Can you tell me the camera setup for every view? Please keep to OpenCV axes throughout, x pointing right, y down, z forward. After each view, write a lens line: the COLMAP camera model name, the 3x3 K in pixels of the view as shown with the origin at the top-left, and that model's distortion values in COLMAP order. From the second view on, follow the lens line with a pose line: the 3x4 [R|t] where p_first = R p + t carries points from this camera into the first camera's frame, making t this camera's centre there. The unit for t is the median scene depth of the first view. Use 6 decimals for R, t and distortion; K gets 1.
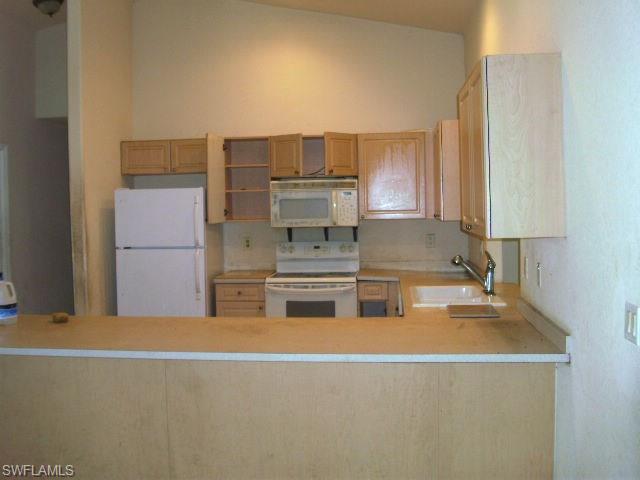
lens RADIAL K [[655.4, 0, 318.9], [0, 655.4, 239.8], [0, 0, 1]] dist [-0.090100, 0.000000]
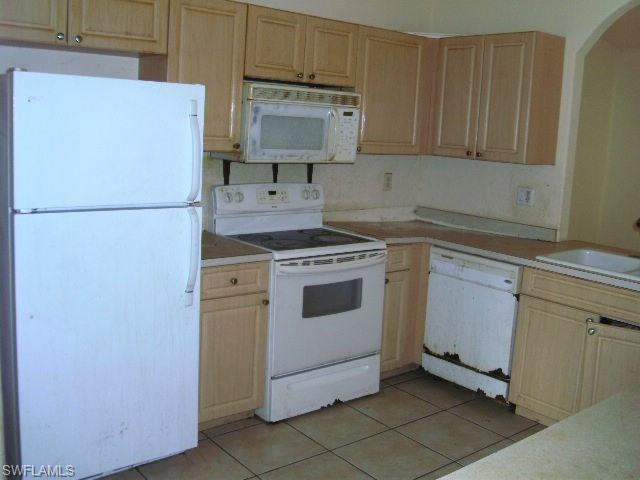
lens RADIAL K [[655.4, 0, 320.2], [0, 655.4, 238.0], [0, 0, 1]] dist [-0.090100, 0.000000]
pose [[0.722361, -0.062100, 0.688723, -0.435189], [-0.027981, 0.992519, 0.118840, -0.023432], [-0.690950, -0.105117, 0.715219, 0.531360]]
